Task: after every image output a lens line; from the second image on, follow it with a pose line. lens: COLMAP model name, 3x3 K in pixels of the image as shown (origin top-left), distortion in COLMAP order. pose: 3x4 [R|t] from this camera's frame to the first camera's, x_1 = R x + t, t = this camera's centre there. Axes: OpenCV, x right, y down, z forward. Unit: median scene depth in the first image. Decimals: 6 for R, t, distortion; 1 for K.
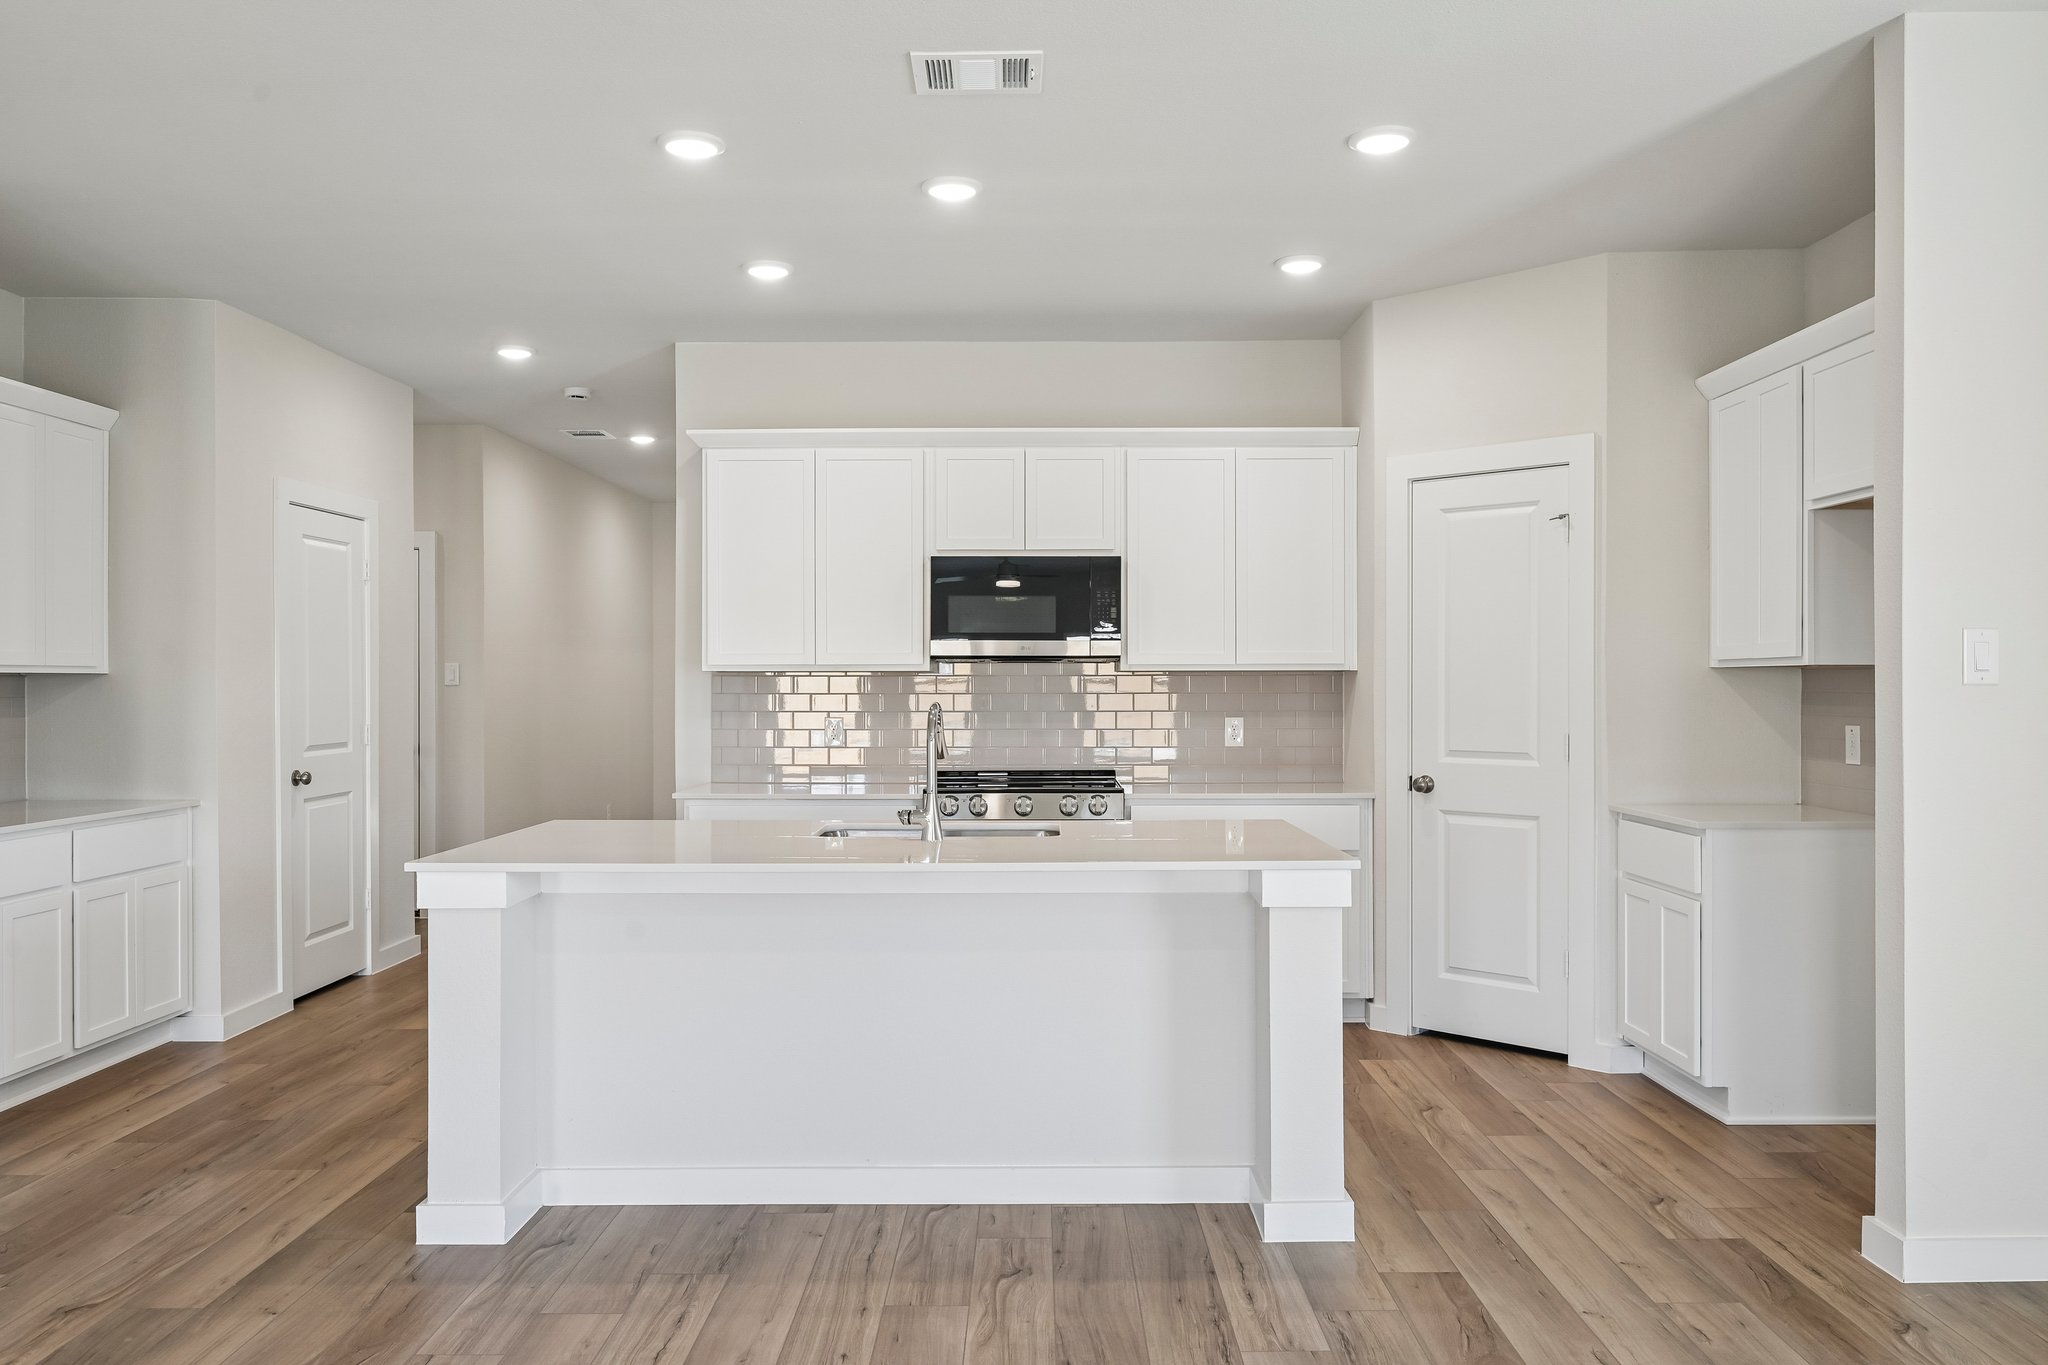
lens RADIAL K [[1509.7, 0, 1024.1], [0, 1509.7, 687.0], [0, 0, 1]] dist [0.001976, 0.000949]
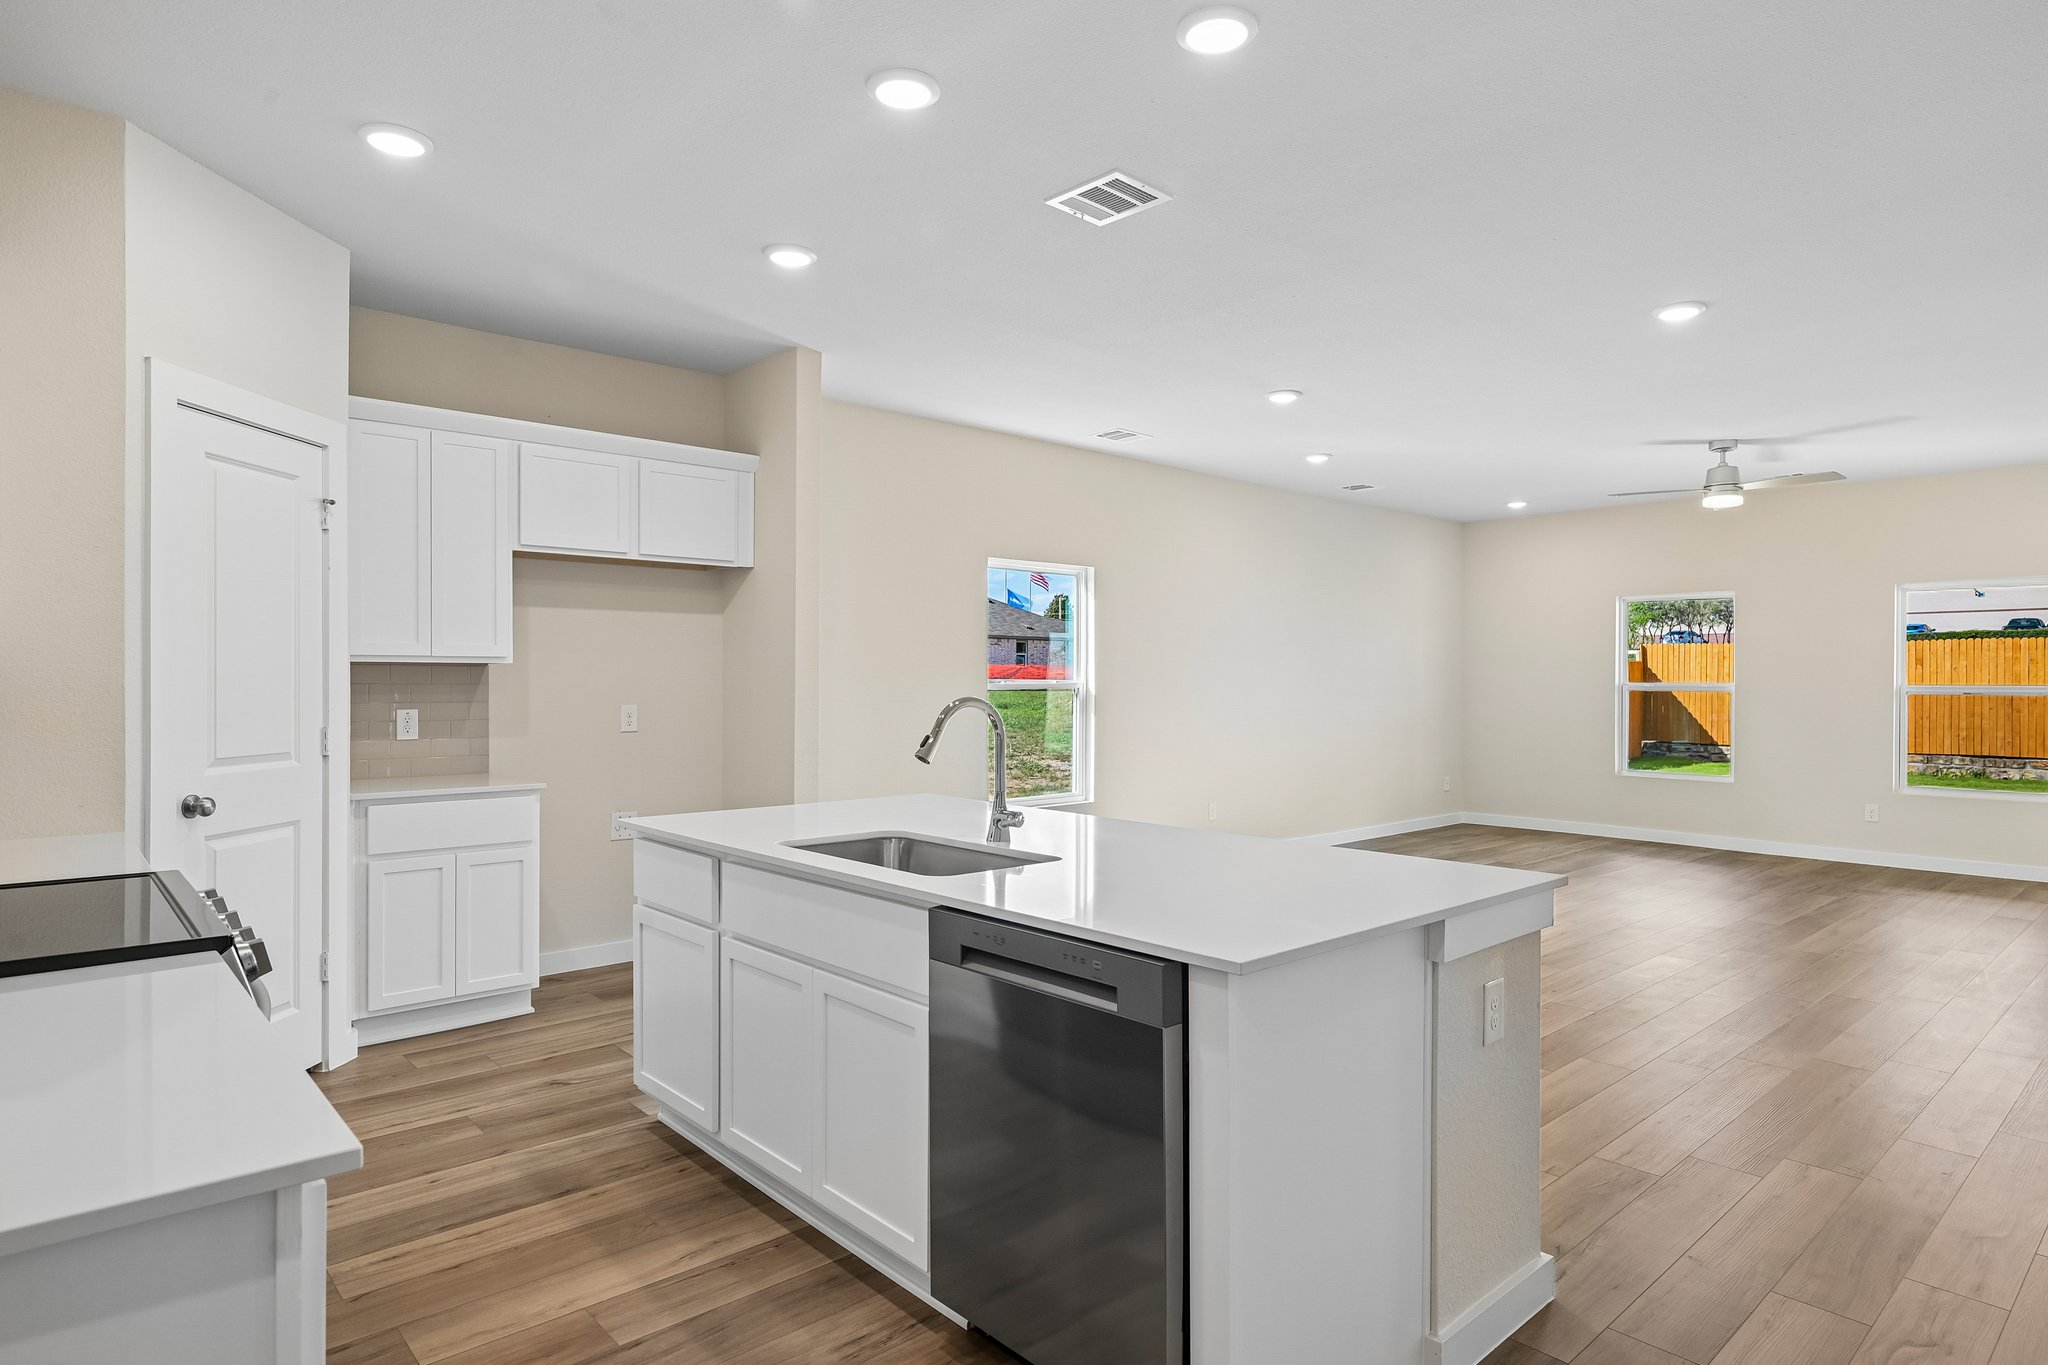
lens RADIAL K [[1137.3, 0, 1015.0], [0, 1137.3, 685.0], [0, 0, 1]] dist [-0.003350, 0.000794]
pose [[-0.669211, -0.001776, 0.743071, -0.513551], [-0.000409, 0.999998, 0.002022, 0.001961], [-0.743073, 0.001049, -0.669210, 1.259537]]
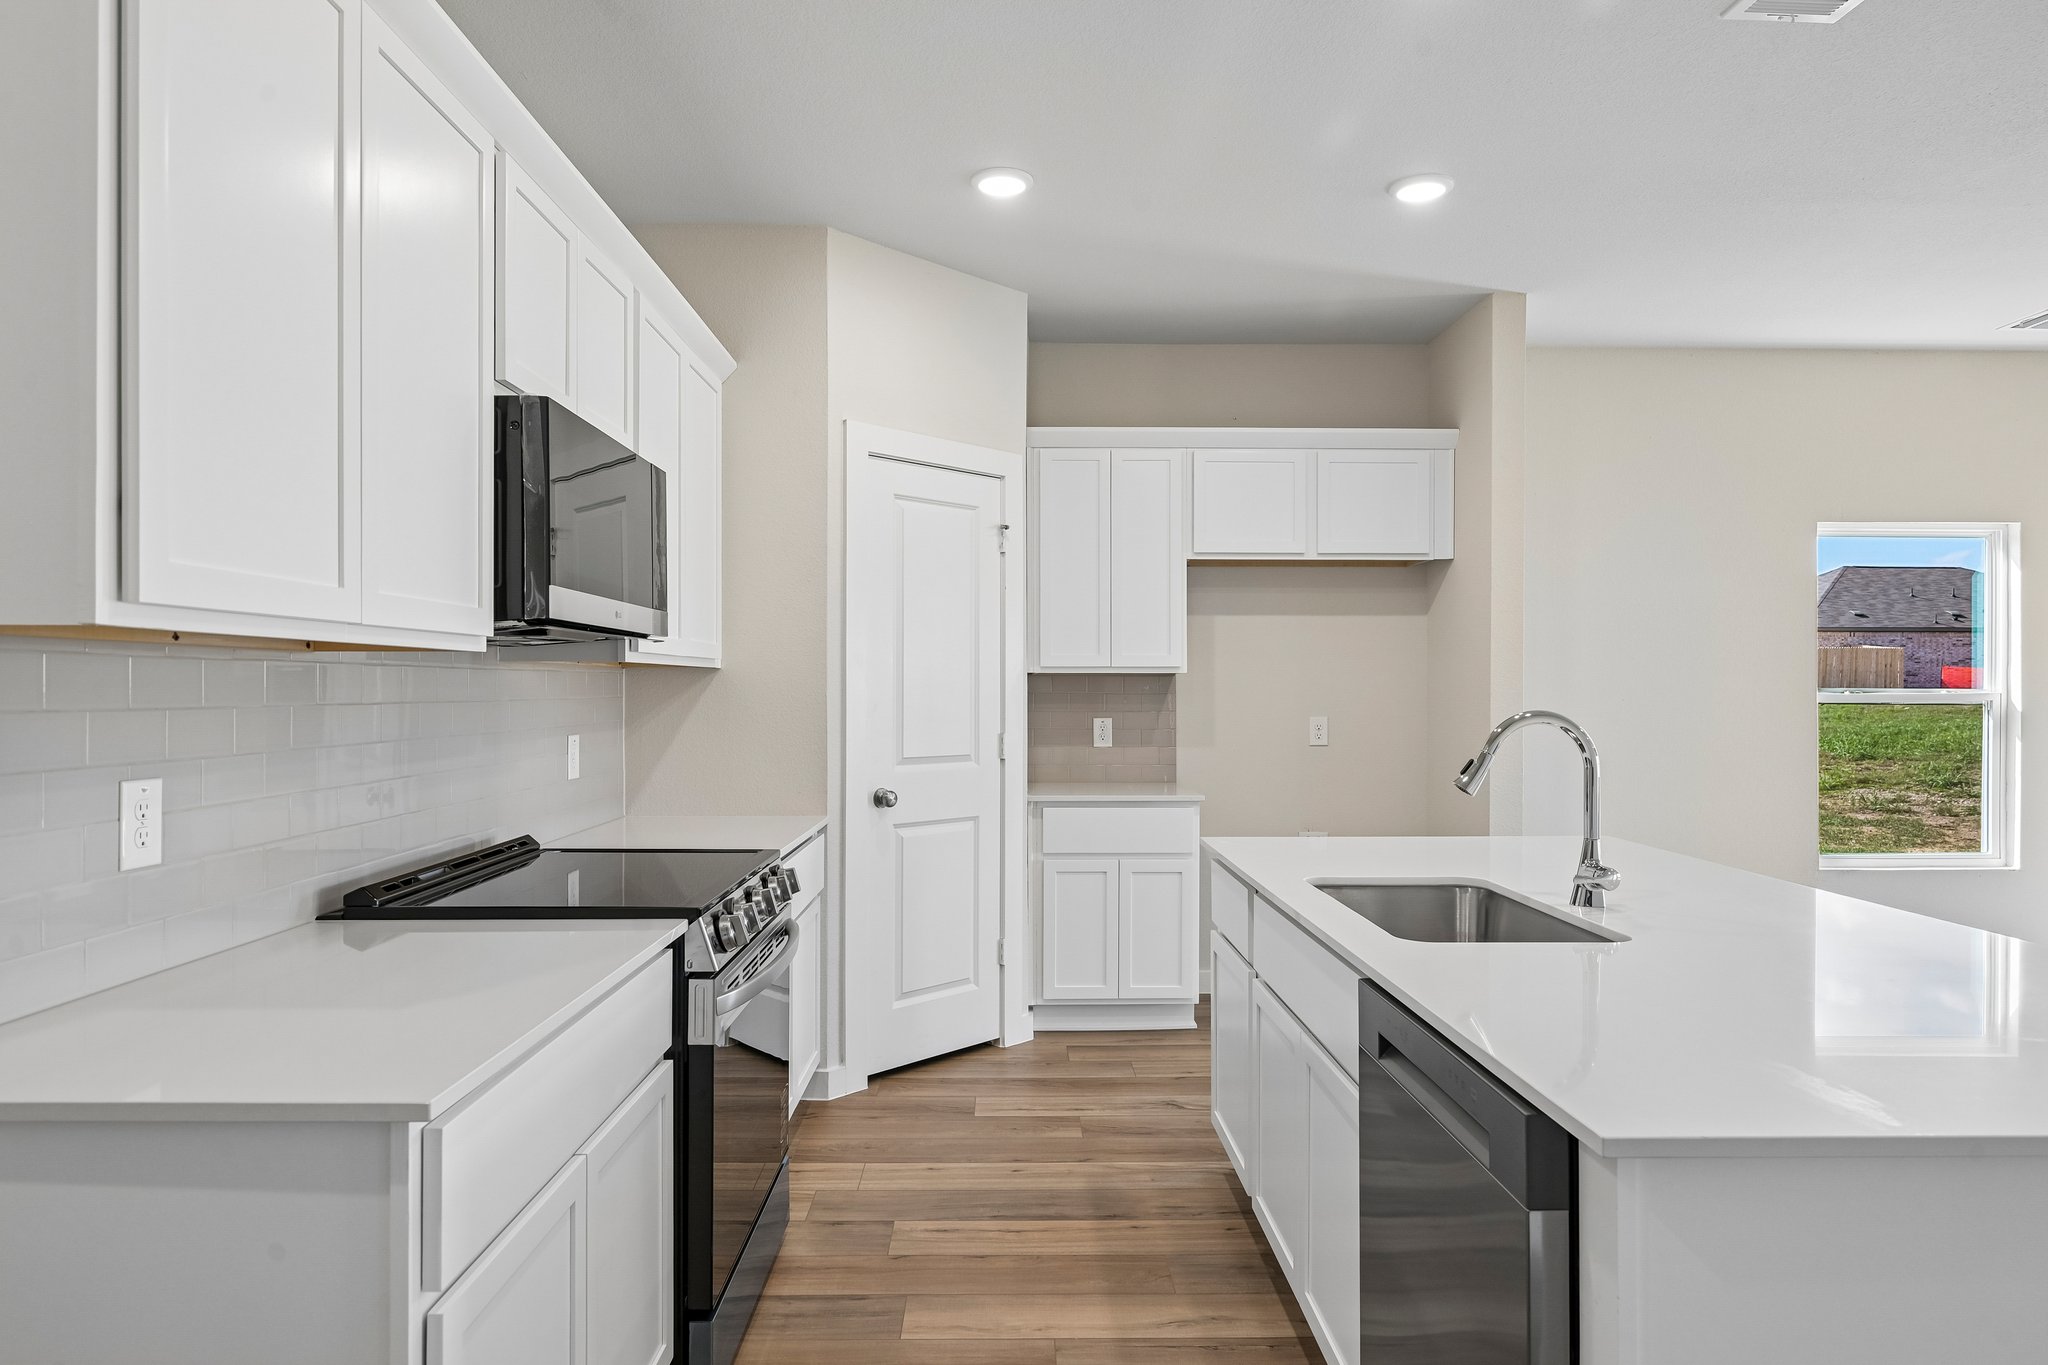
lens RADIAL K [[1213.1, 0, 1024.3], [0, 1213.1, 693.3], [0, 0, 1]] dist [-0.007074, -0.000958]
pose [[-0.018785, 0.000229, 0.999824, -0.530032], [-0.000553, 1.000000, -0.000240, 0.003094], [-0.999823, -0.000557, -0.018785, 1.088796]]
